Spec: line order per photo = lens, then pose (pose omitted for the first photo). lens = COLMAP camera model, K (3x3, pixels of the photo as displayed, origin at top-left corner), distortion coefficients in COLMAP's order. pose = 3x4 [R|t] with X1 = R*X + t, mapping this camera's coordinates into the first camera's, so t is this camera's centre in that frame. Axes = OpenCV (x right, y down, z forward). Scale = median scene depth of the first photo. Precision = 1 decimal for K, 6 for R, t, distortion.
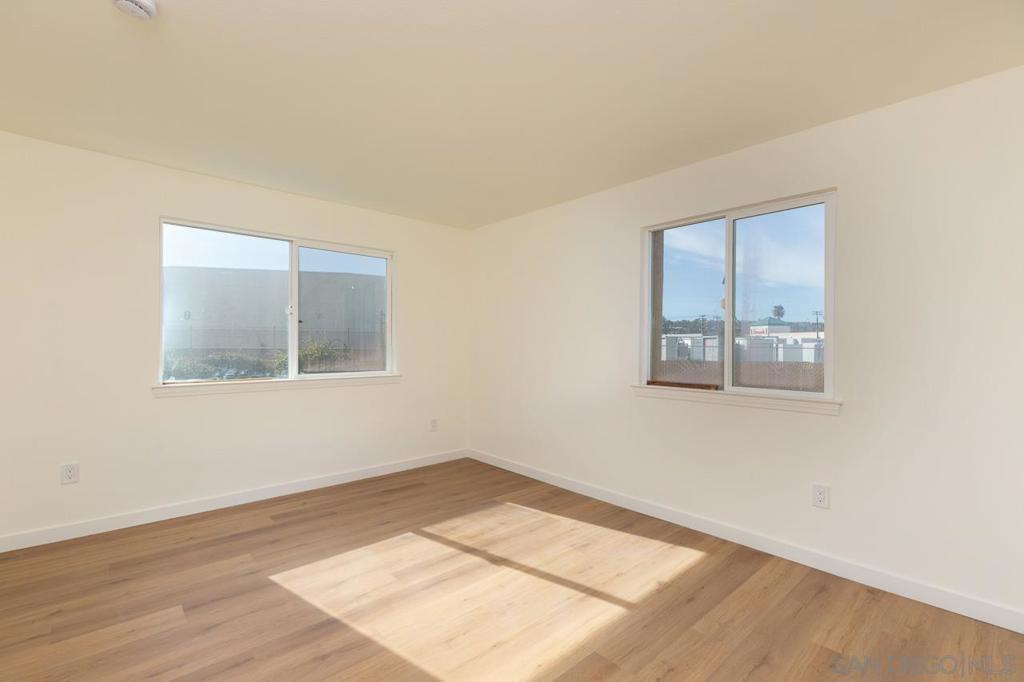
lens RADIAL K [[457.3, 0, 505.1], [0, 457.3, 343.6], [0, 0, 1]] dist [0.006011, -0.000405]
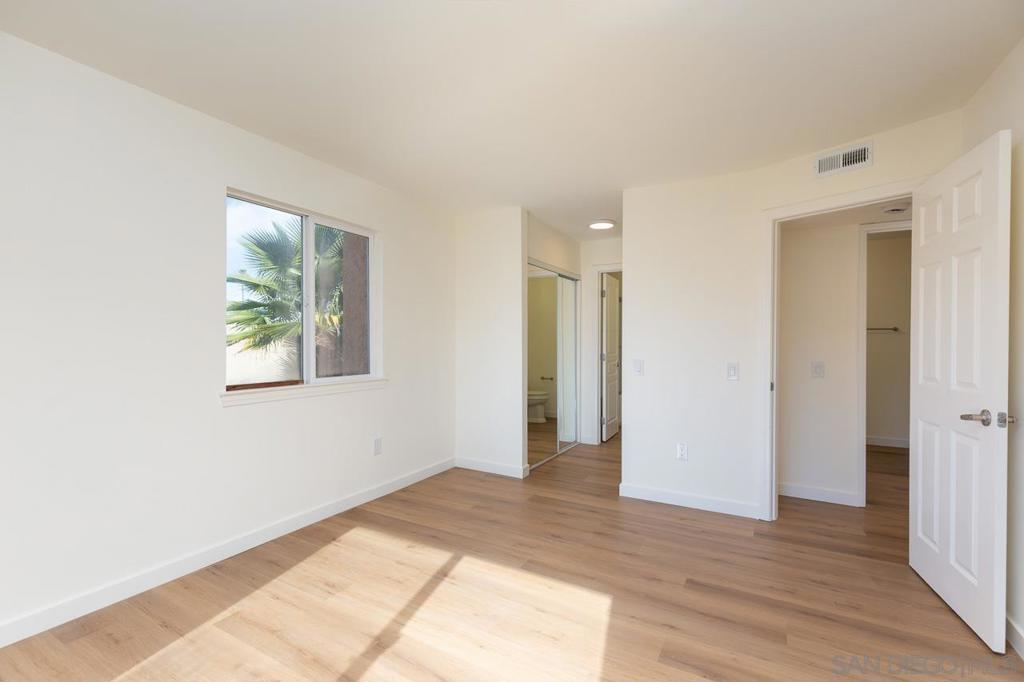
lens RADIAL K [[457.3, 0, 505.1], [0, 457.3, 343.6], [0, 0, 1]] dist [0.006011, -0.000405]
pose [[-0.307281, -0.027041, 0.951235, -0.737597], [-0.013664, 0.999619, 0.024003, -0.022233], [-0.951521, -0.005622, -0.307533, 1.018200]]
